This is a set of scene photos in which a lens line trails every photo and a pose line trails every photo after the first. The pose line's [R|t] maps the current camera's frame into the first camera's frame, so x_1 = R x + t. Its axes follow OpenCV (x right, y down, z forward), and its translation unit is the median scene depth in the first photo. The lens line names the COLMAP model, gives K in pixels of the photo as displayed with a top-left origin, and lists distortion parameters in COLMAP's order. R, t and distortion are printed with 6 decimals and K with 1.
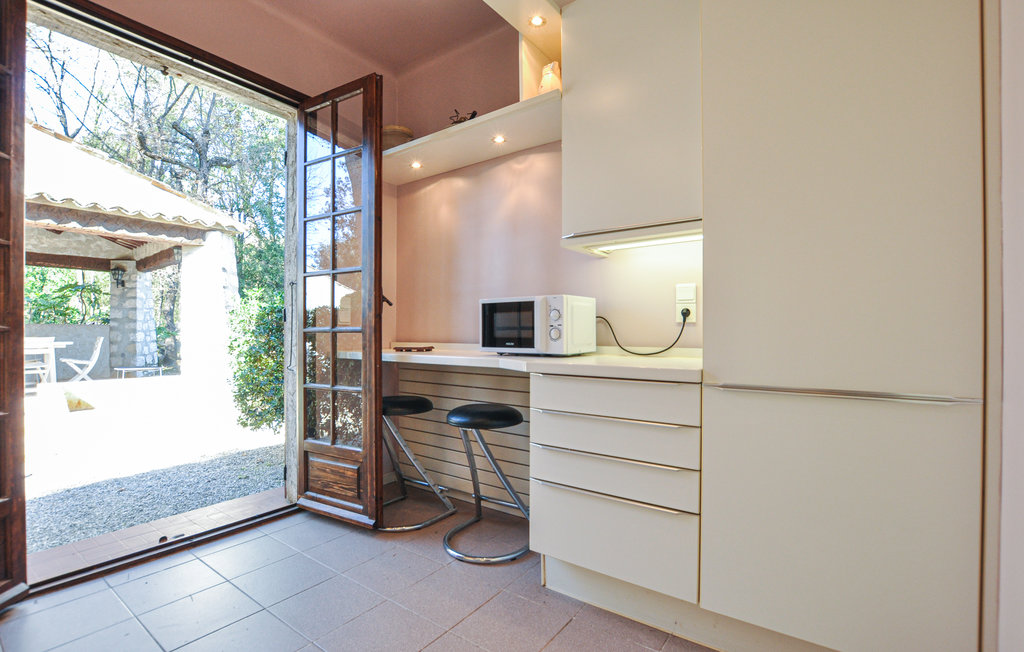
lens RADIAL K [[463.2, 0, 514.3], [0, 463.2, 330.5], [0, 0, 1]] dist [-0.005918, -0.000845]
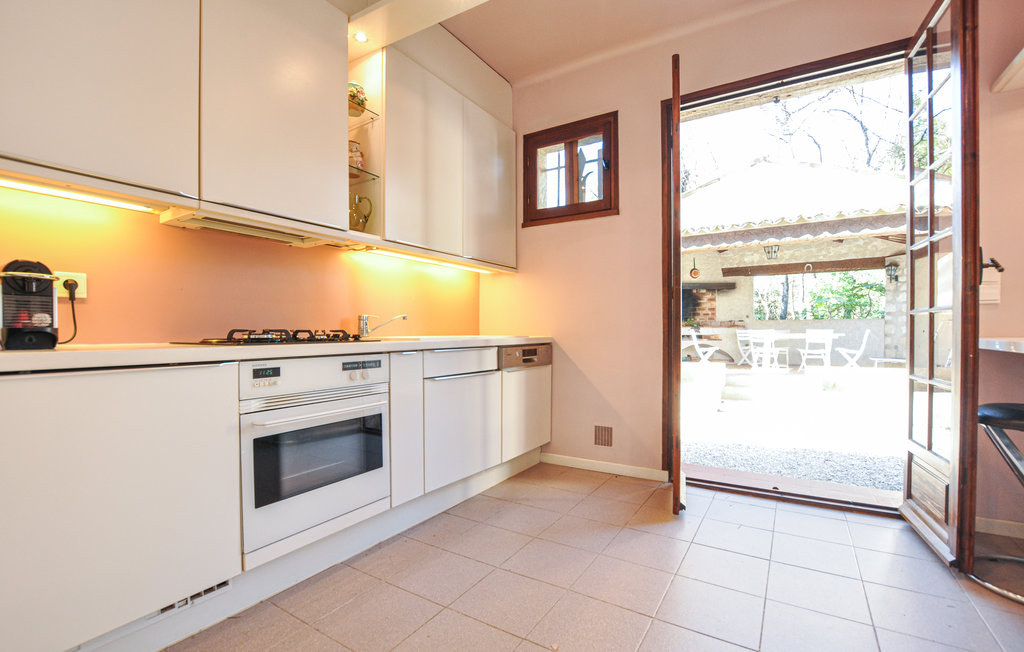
lens RADIAL K [[463.2, 0, 516.7], [0, 463.2, 333.2], [0, 0, 1]] dist [-0.005918, -0.000845]
pose [[0.086751, 0.003799, -0.996223, 0.133251], [0.009230, 0.999947, 0.004617, 0.010602], [0.996187, -0.009596, 0.086712, 0.076240]]
